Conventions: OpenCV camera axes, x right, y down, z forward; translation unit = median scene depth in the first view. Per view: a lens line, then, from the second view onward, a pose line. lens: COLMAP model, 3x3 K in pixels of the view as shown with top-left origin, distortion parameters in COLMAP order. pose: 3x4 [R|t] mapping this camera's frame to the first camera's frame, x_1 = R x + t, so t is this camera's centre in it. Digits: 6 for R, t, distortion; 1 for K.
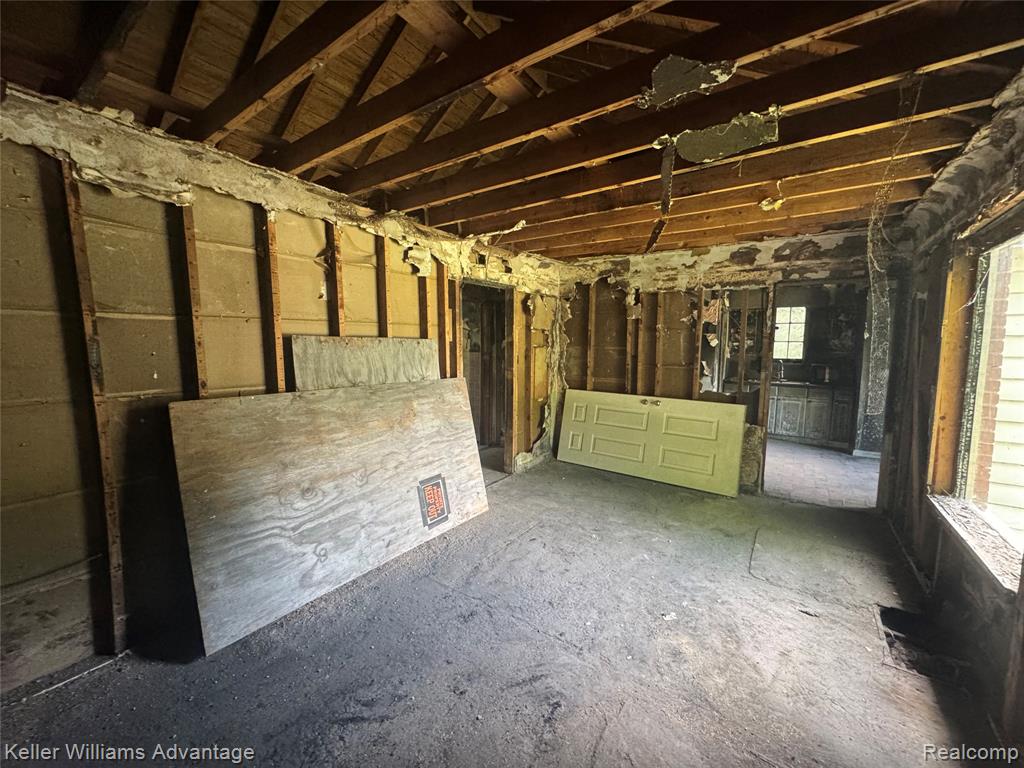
lens RADIAL K [[406.3, 0, 511.6], [0, 406.3, 383.9], [0, 0, 1]] dist [-0.001137, 0.000061]
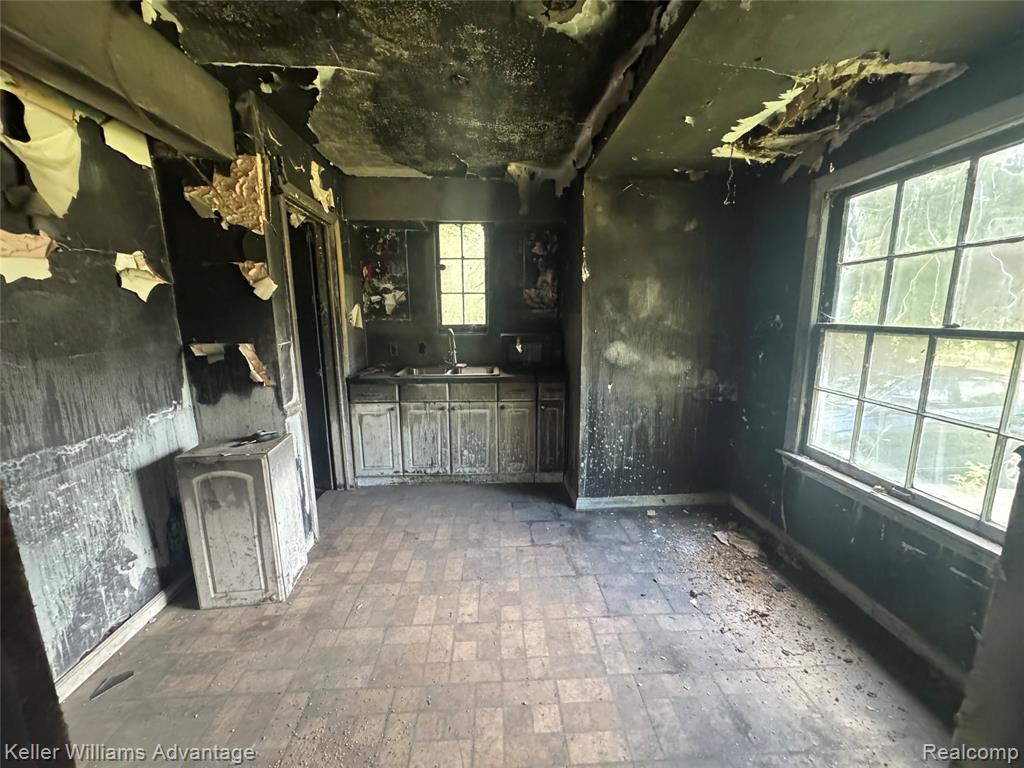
lens RADIAL K [[406.3, 0, 513.0], [0, 406.3, 381.6], [0, 0, 1]] dist [-0.001137, 0.000061]
pose [[0.789880, -0.121871, 0.601030, 0.422321], [0.073852, 0.991826, 0.104056, -0.041218], [-0.608799, -0.037805, 0.792423, 0.561944]]
